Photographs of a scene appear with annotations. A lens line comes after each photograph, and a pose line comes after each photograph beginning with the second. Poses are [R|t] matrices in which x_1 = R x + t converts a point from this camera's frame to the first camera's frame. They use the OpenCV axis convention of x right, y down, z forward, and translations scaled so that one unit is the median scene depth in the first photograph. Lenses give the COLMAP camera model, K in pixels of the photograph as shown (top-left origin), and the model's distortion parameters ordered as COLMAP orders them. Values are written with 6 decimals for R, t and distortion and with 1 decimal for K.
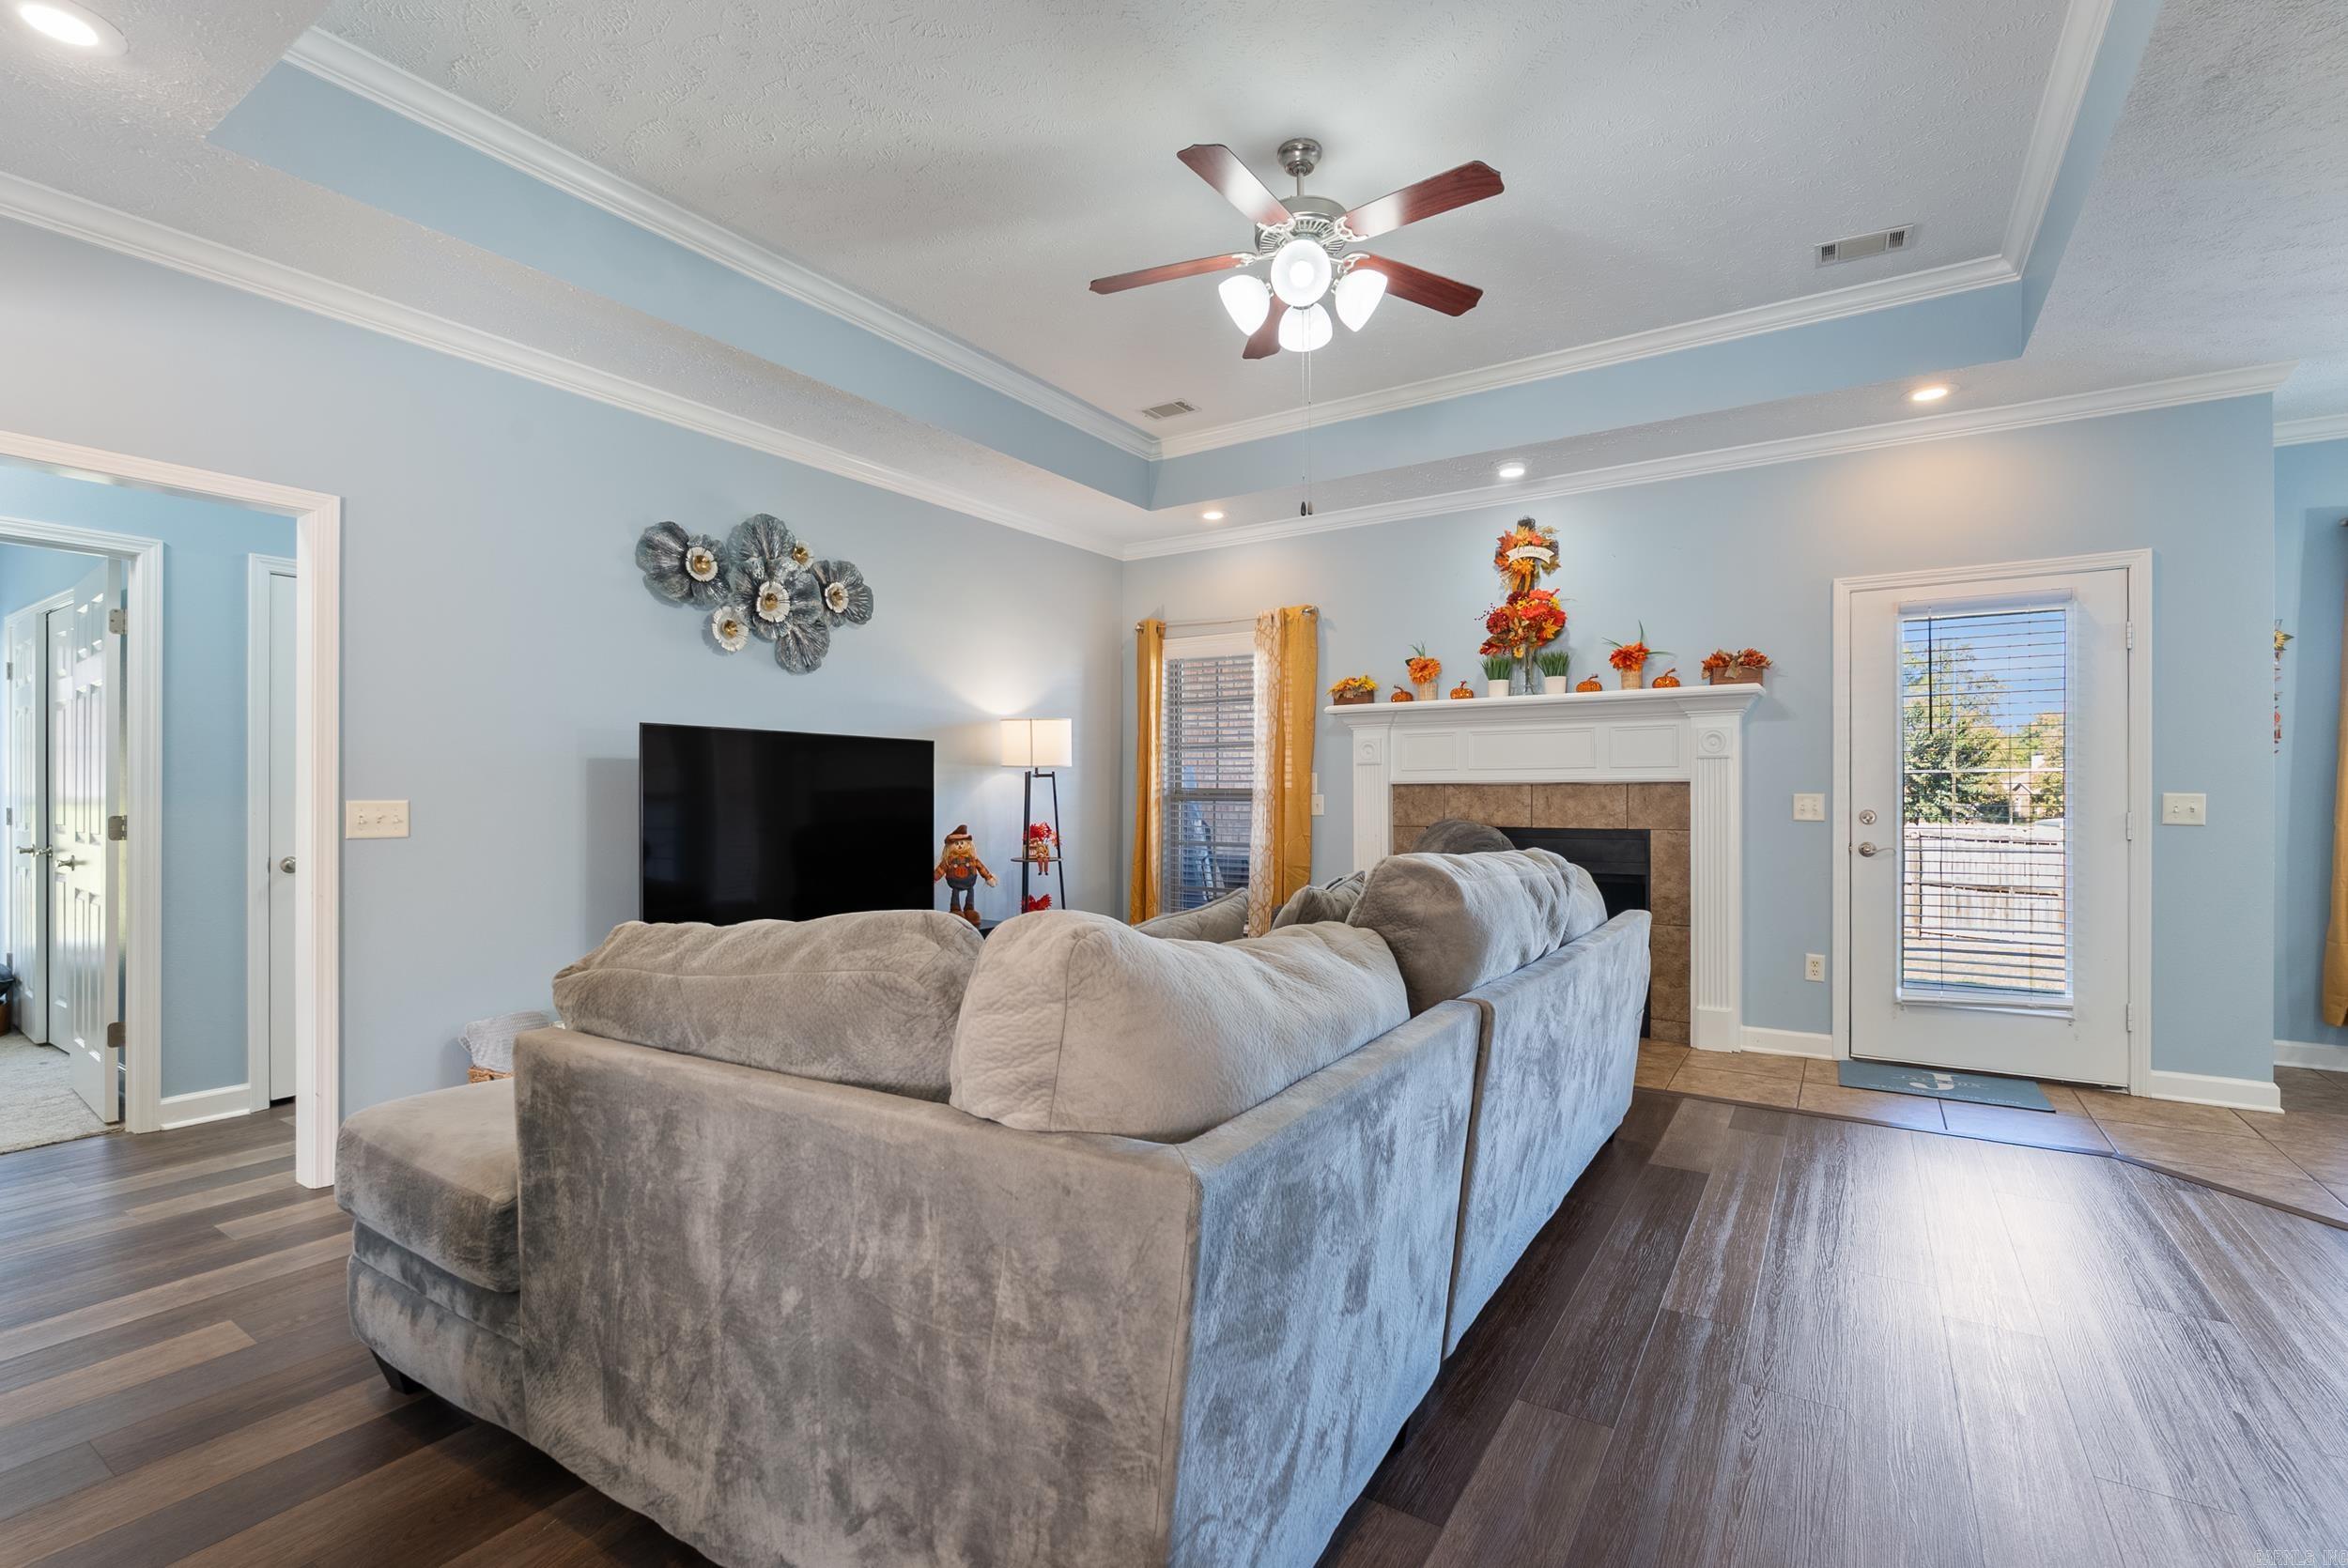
lens RADIAL K [[1046.3, 0, 1180.5], [0, 1046.3, 792.2], [0, 0, 1]] dist [-0.004183, -0.000362]
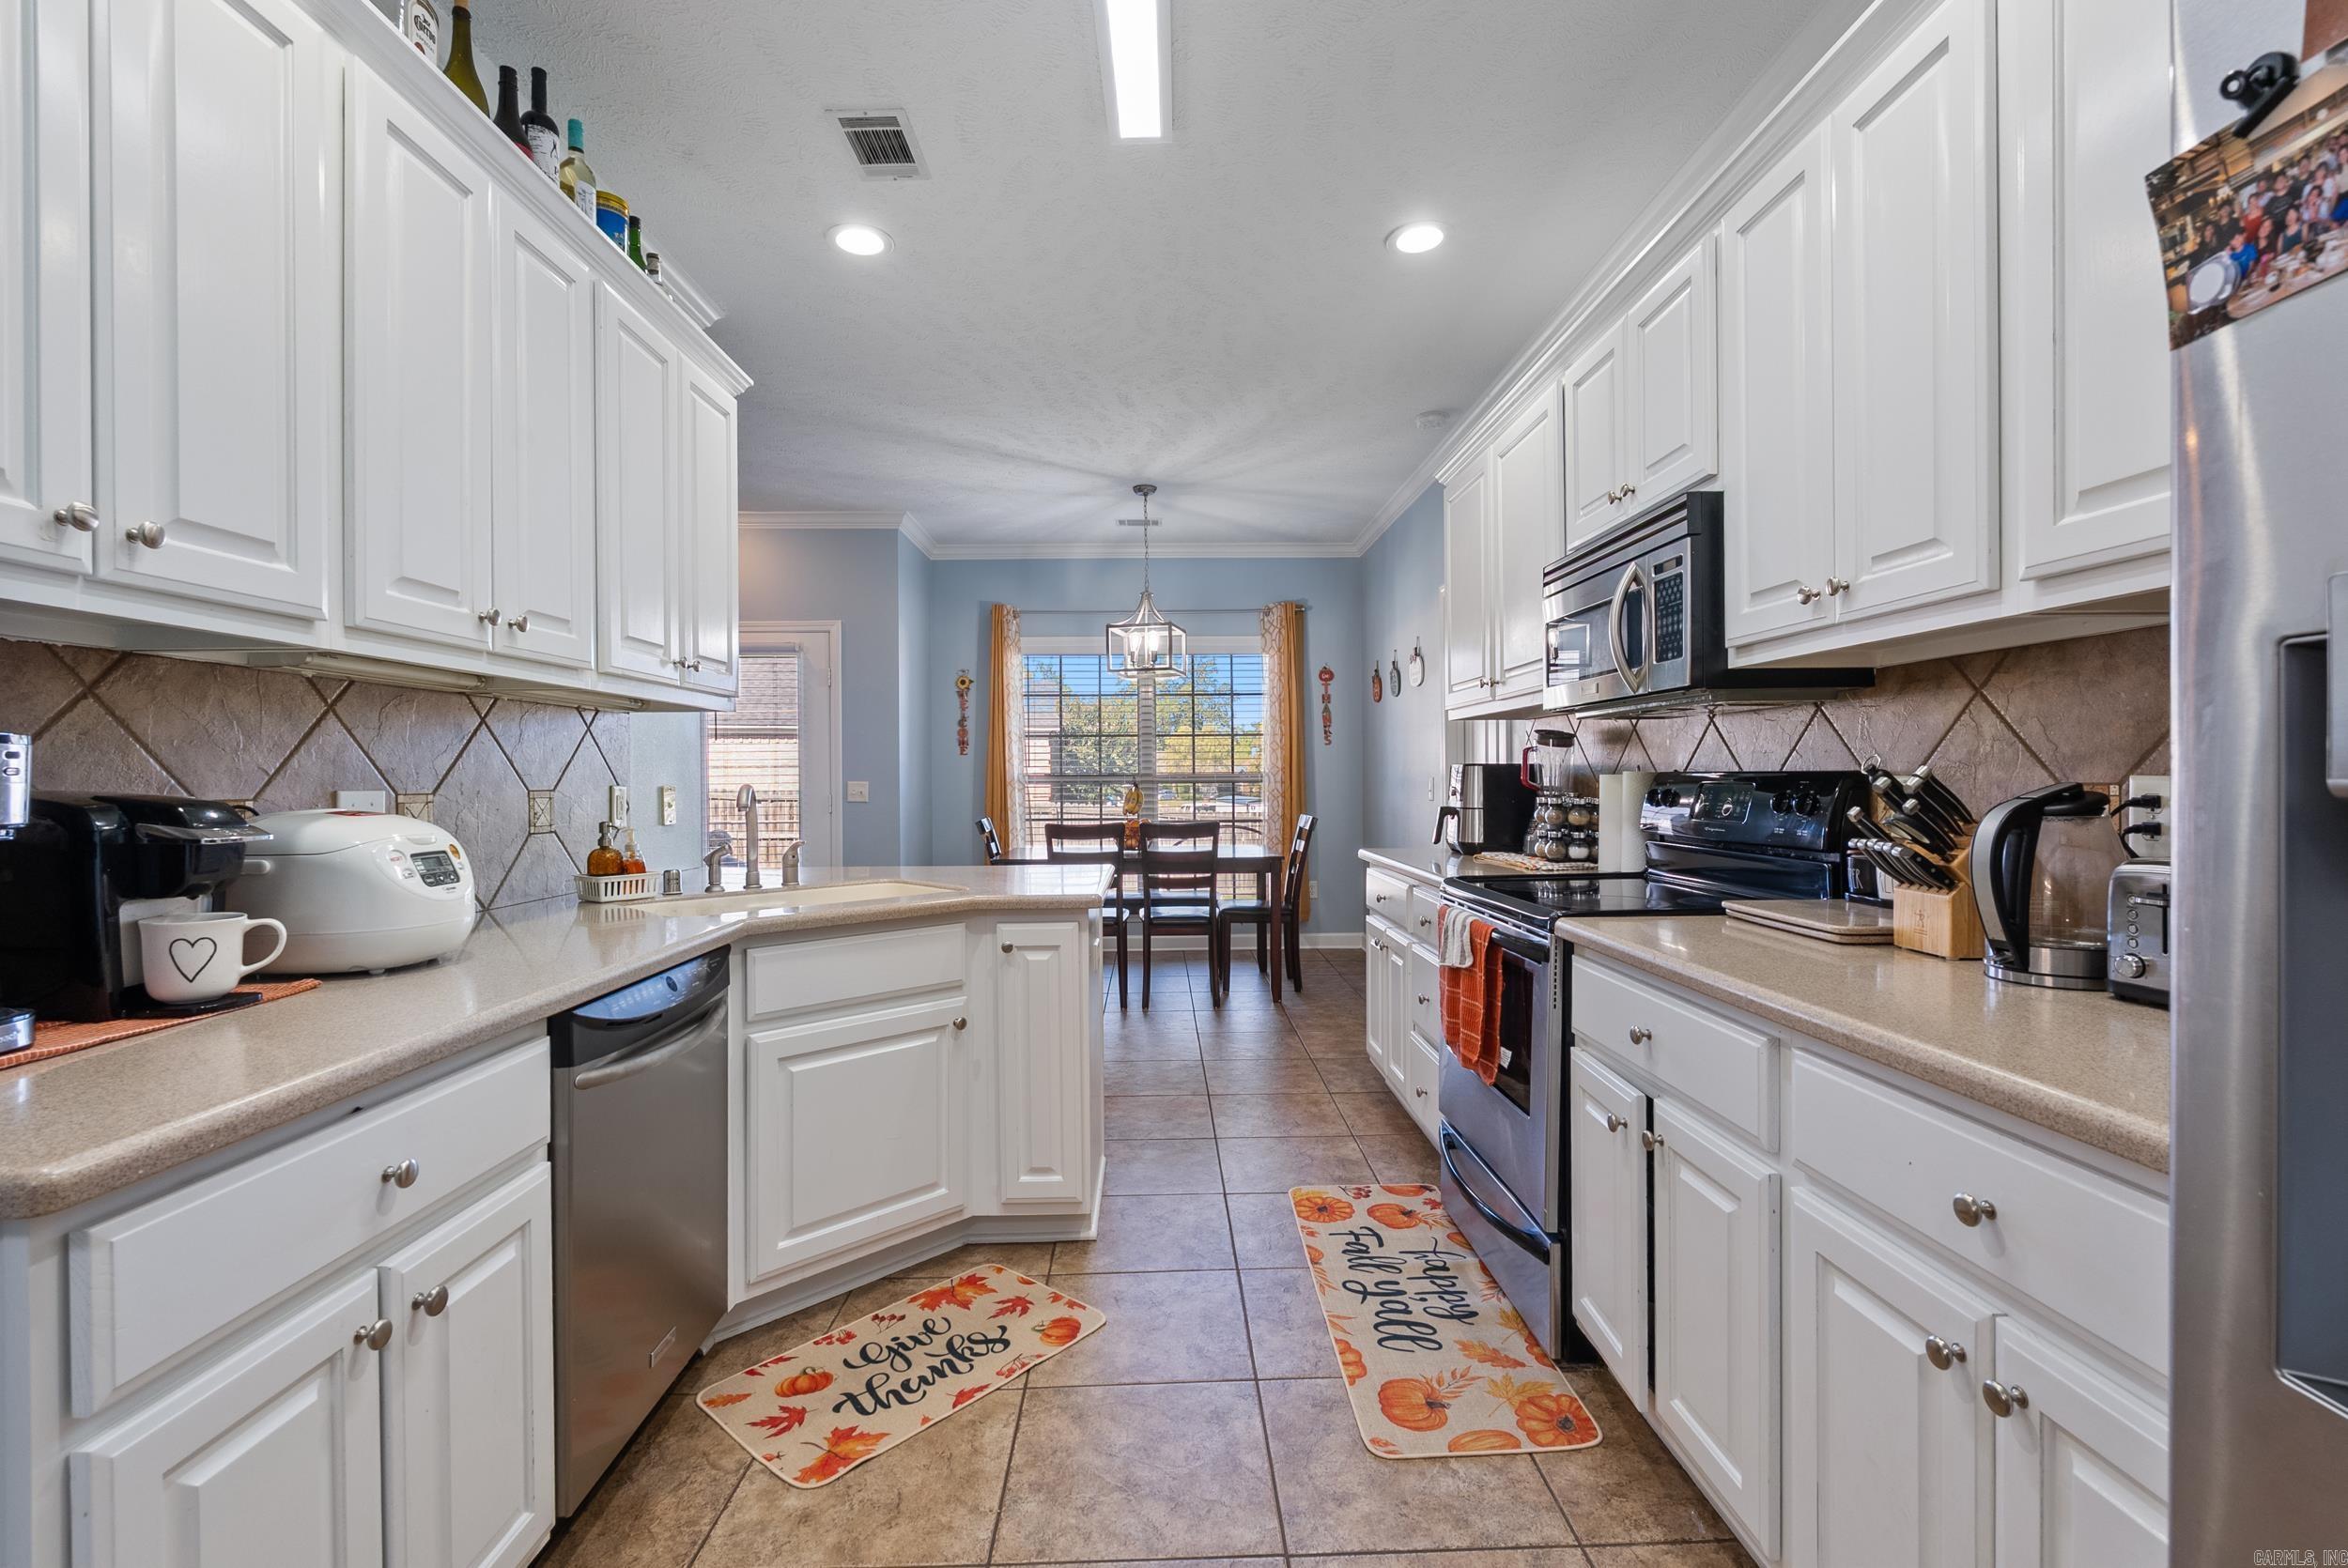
lens RADIAL K [[1028.8, 0, 1182.1], [0, 1028.8, 782.7], [0, 0, 1]] dist [-0.002250, 0.000519]
pose [[0.824941, -0.008825, 0.565150, 0.398138], [0.006725, 0.999961, 0.005798, -0.002432], [-0.565179, -0.000983, 0.824968, -0.408835]]
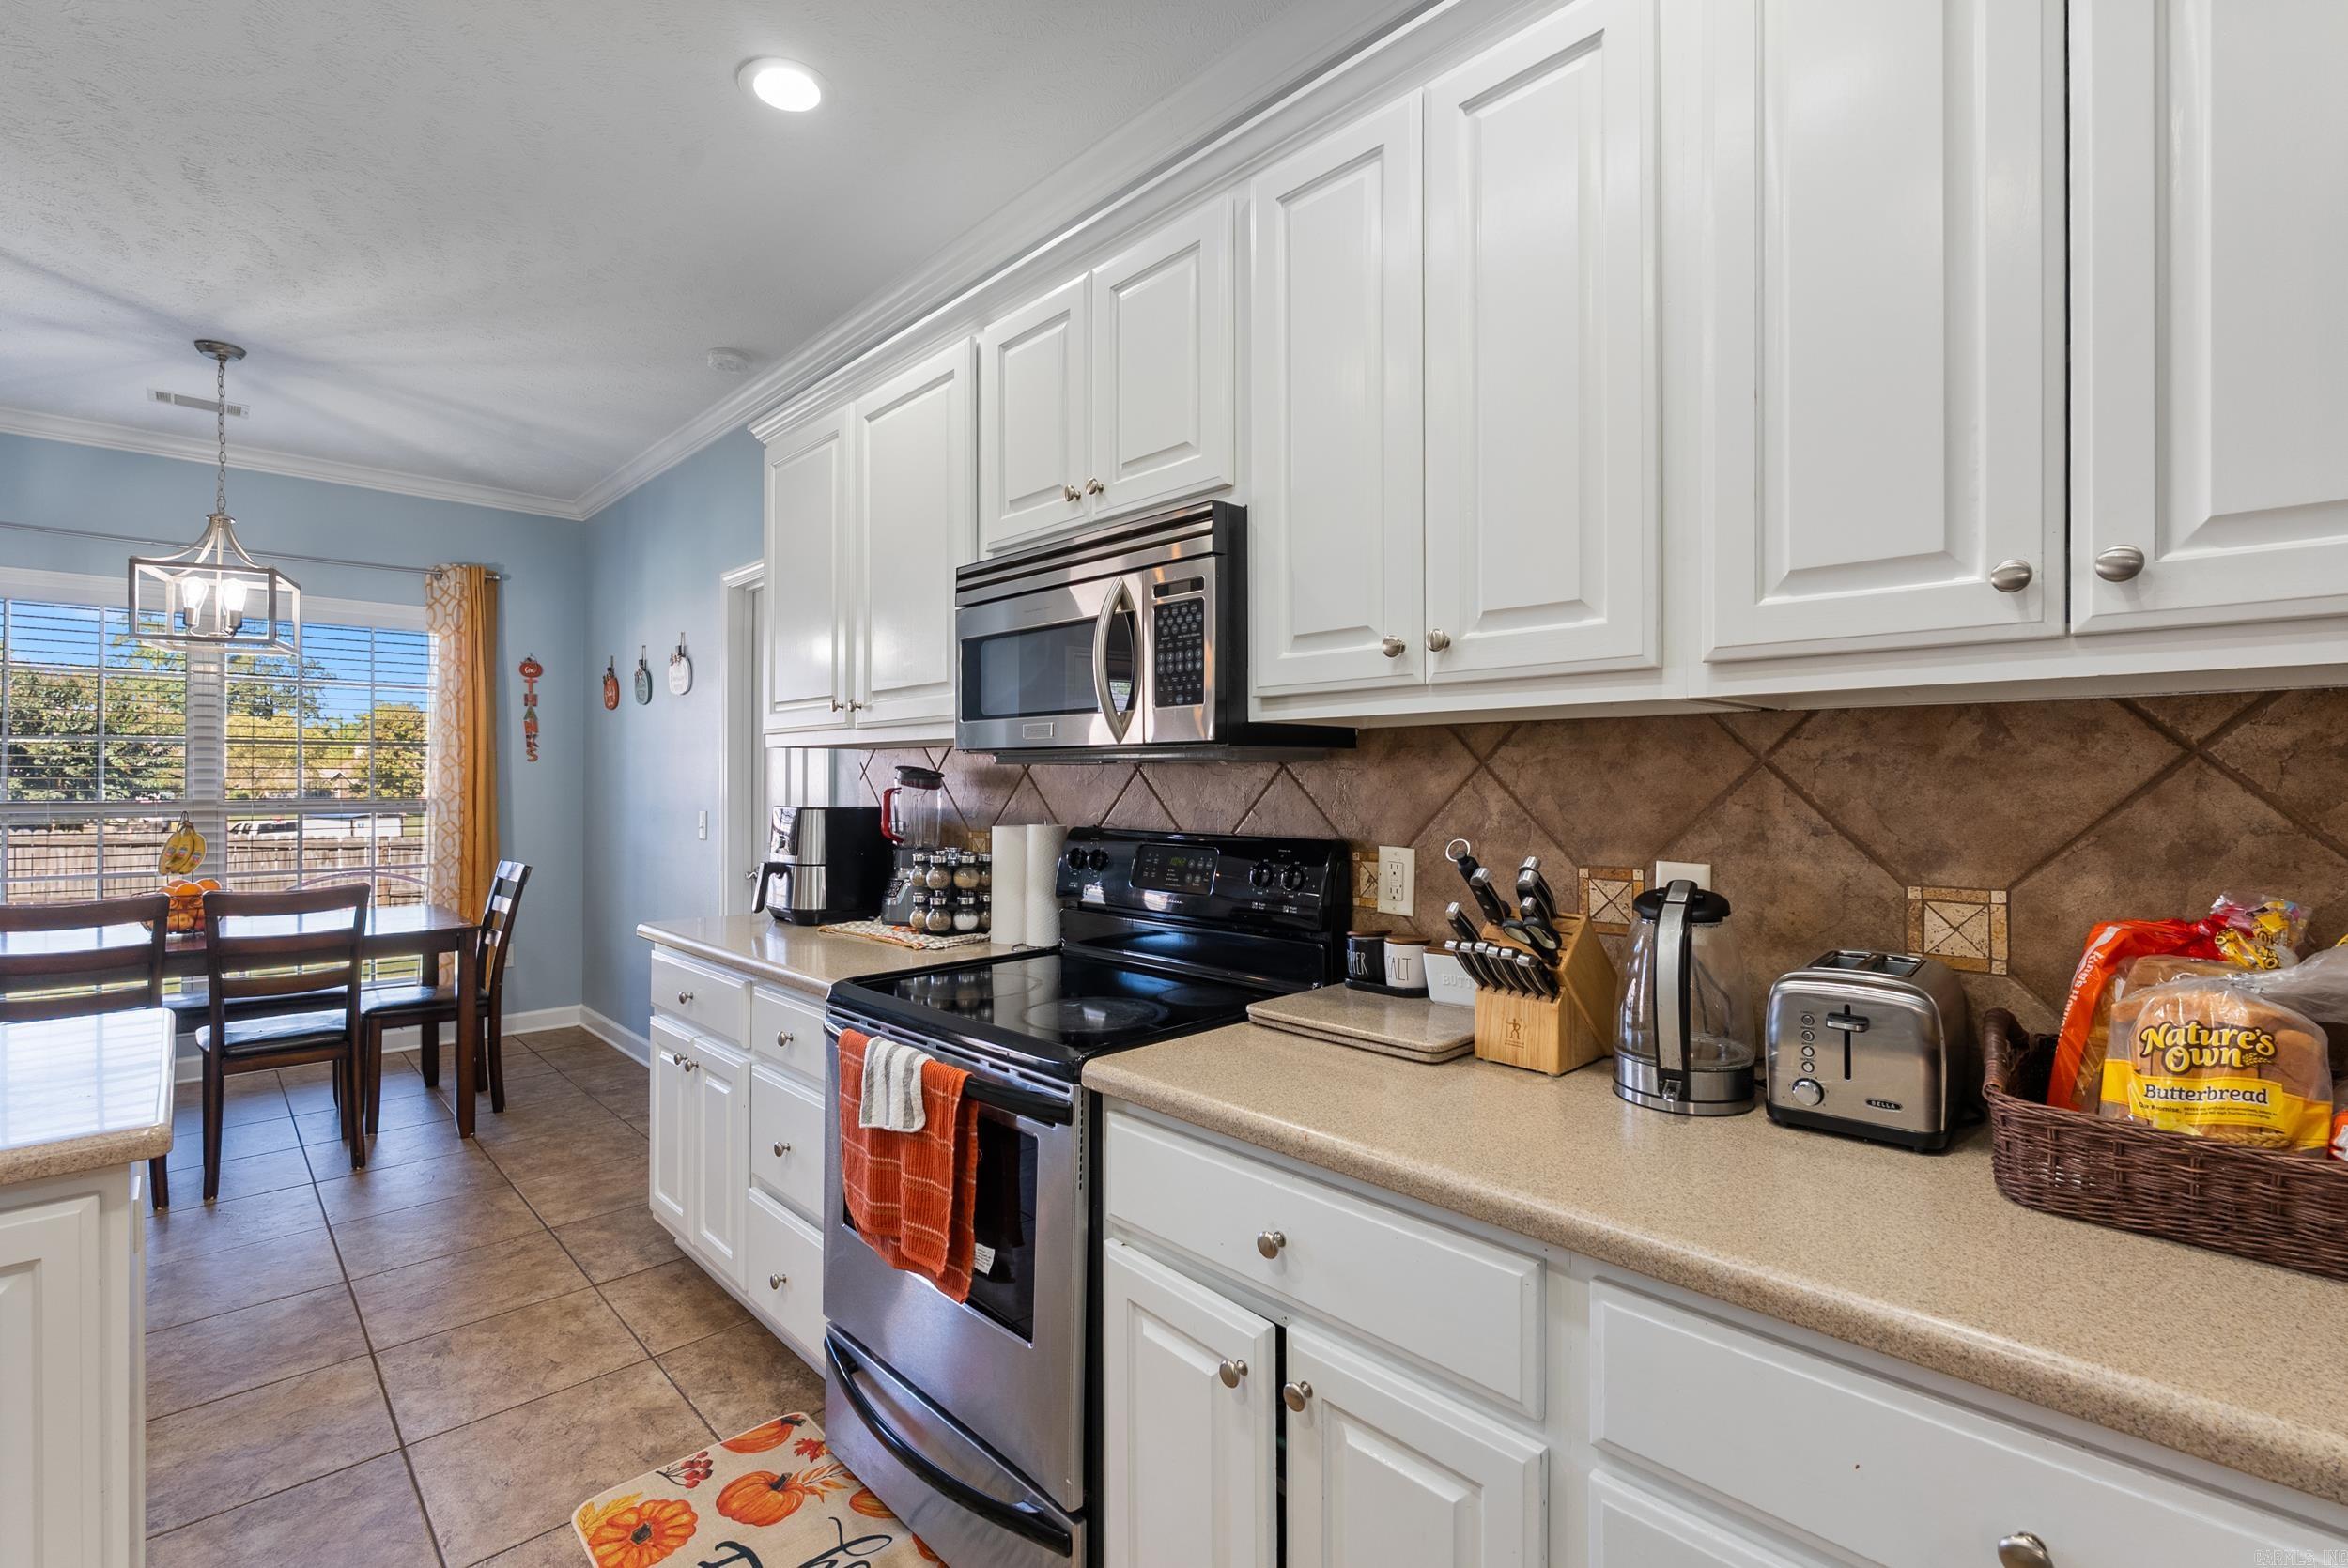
lens RADIAL K [[1034.4, 0, 1177.6], [0, 1034.4, 772.9], [0, 0, 1]] dist [-0.005366, -0.000049]
pose [[0.225540, 0.007980, 0.974201, 0.470795], [-0.000132, 0.999967, -0.008160, -0.024113], [-0.974234, 0.001712, 0.225533, -0.250454]]
